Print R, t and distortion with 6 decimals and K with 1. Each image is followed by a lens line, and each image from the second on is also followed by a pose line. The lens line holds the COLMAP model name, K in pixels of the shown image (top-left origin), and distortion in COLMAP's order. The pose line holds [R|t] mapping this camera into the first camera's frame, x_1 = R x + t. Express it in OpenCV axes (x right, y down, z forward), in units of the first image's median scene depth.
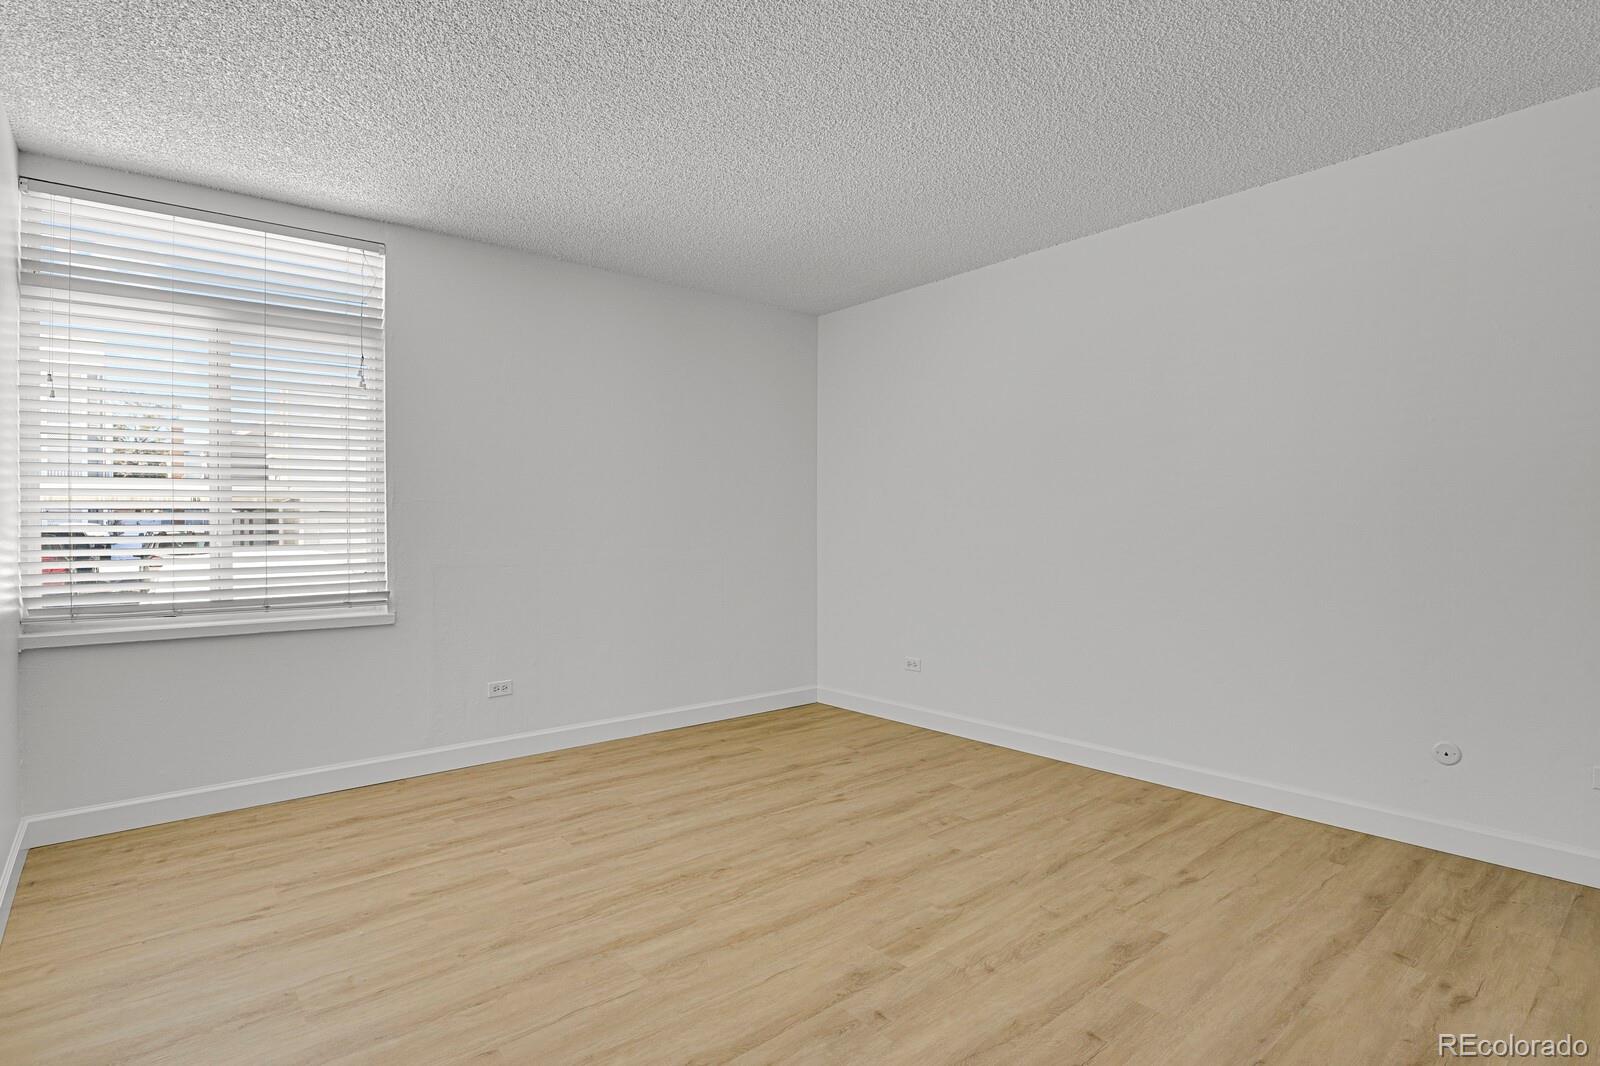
lens RADIAL K [[789.7, 0, 804.8], [0, 789.7, 533.5], [0, 0, 1]] dist [-0.023366, -0.002050]
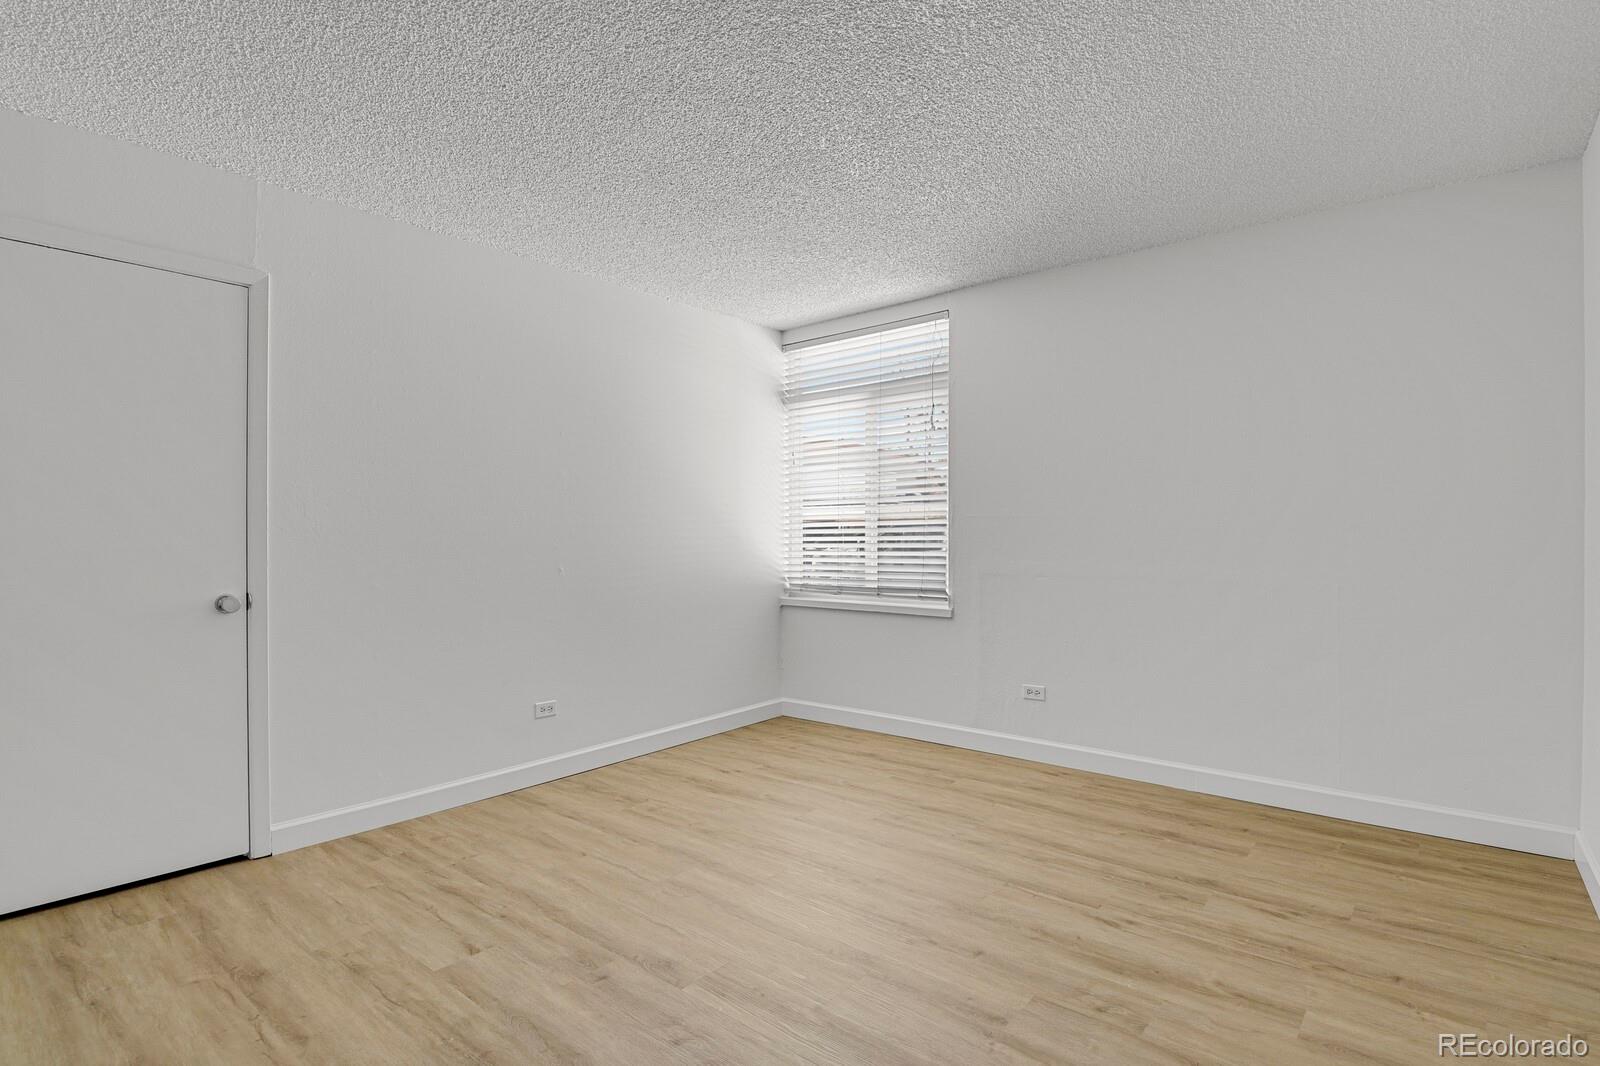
lens RADIAL K [[789.7, 0, 808.7], [0, 789.7, 529.4], [0, 0, 1]] dist [-0.023366, -0.002050]
pose [[0.186923, -0.004619, -0.982364, 0.650160], [-0.008290, 0.999946, -0.006279, -0.012393], [0.982340, 0.009318, 0.186874, 0.555805]]
